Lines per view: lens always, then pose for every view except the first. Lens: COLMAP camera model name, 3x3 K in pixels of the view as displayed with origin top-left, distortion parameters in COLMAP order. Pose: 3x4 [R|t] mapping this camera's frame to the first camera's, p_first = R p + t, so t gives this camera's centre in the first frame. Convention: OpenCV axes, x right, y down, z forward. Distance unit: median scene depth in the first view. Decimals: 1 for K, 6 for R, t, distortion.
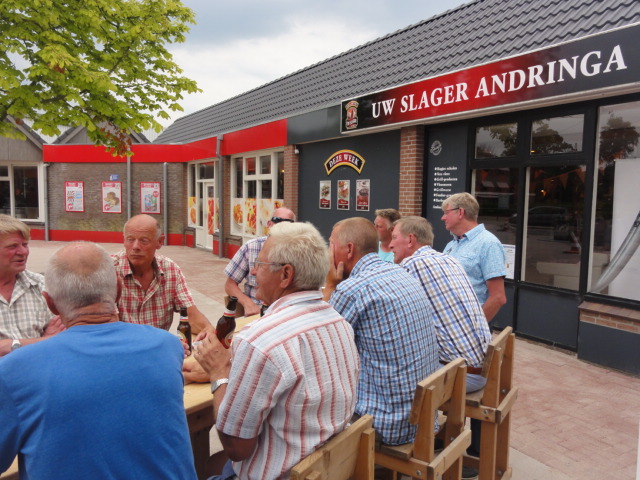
lens RADIAL K [[522.6, 0, 320.0], [0, 522.6, 240.0], [0, 0, 1]] dist [0.008523, 0.004544]
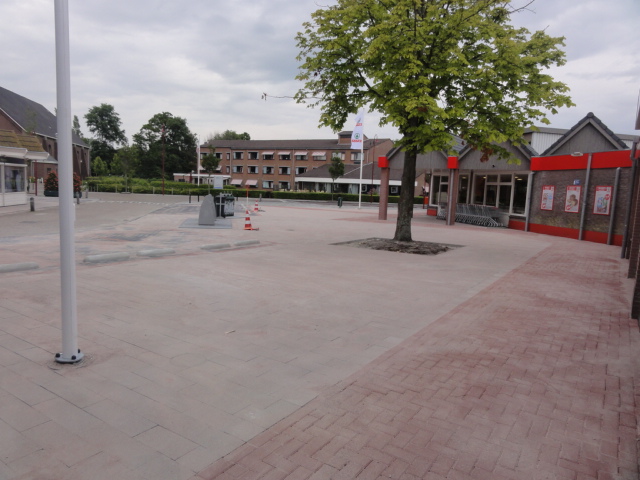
lens RADIAL K [[452.6, 0, 320.0], [0, 452.6, 240.0], [0, 0, 1]] dist [-0.001751, -0.002488]
pose [[0.422787, 0.107996, -0.899771, 0.288737], [-0.110644, 0.991597, 0.067027, 0.004008], [0.899449, 0.071216, 0.431184, 0.062579]]
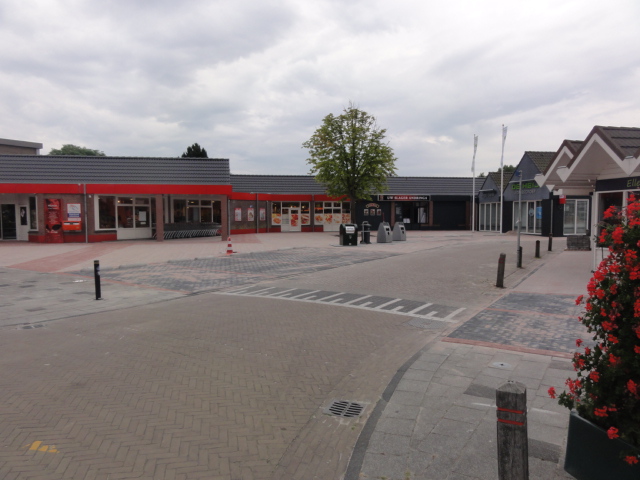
lens RADIAL K [[452.6, 0, 320.0], [0, 452.6, 240.0], [0, 0, 1]] dist [-0.001751, -0.002488]
pose [[0.344621, -0.063265, 0.936608, -2.283091], [0.090967, 0.995282, 0.033757, -0.007335], [-0.934324, 0.073567, 0.348750, -0.012170]]
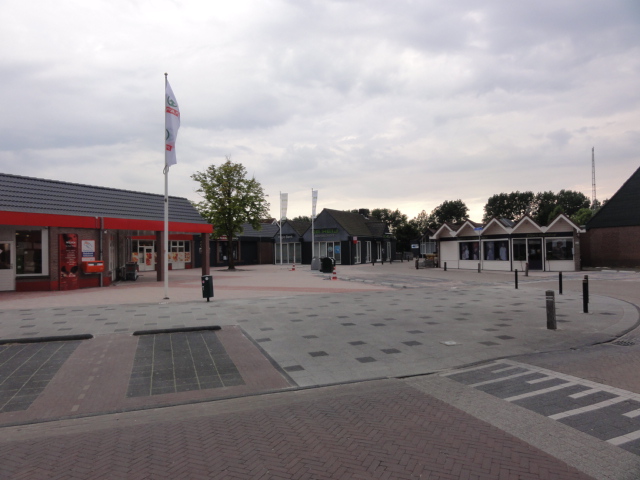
lens RADIAL K [[471.0, 0, 320.0], [0, 471.0, 240.0], [0, 0, 1]] dist [0.000552, -0.000204]
pose [[-0.527968, 0.018124, 0.849071, -2.573516], [0.087392, 0.995624, 0.033090, -0.137120], [-0.844756, 0.091672, -0.527242, 1.390222]]
